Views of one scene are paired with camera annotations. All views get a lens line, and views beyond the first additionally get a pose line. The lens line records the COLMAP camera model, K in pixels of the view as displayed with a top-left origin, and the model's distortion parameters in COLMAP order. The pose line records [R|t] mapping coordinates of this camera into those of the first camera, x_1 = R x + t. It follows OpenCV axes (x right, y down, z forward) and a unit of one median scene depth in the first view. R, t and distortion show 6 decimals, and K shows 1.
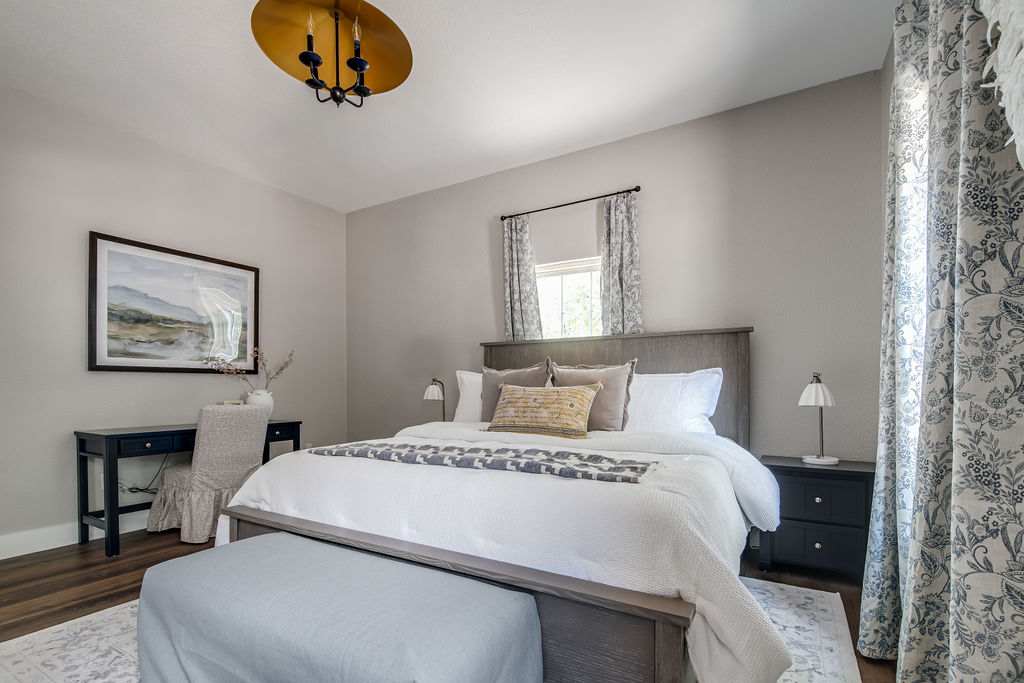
lens RADIAL K [[477.5, 0, 511.1], [0, 477.5, 391.5], [0, 0, 1]] dist [0.000681, -0.000247]
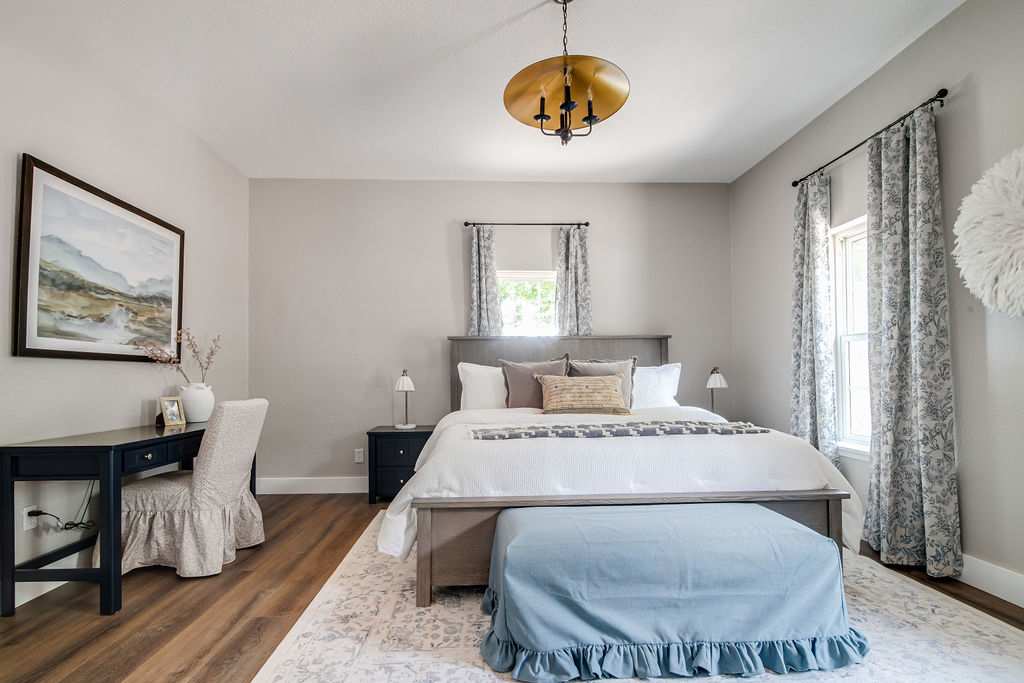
lens RADIAL K [[474.8, 0, 510.1], [0, 474.8, 371.3], [0, 0, 1]] dist [0.000302, -0.000168]
pose [[0.834006, 0.002012, 0.551752, -0.623980], [0.012453, 0.999670, -0.022468, 0.001567], [-0.551615, 0.025610, 0.833706, 0.050092]]
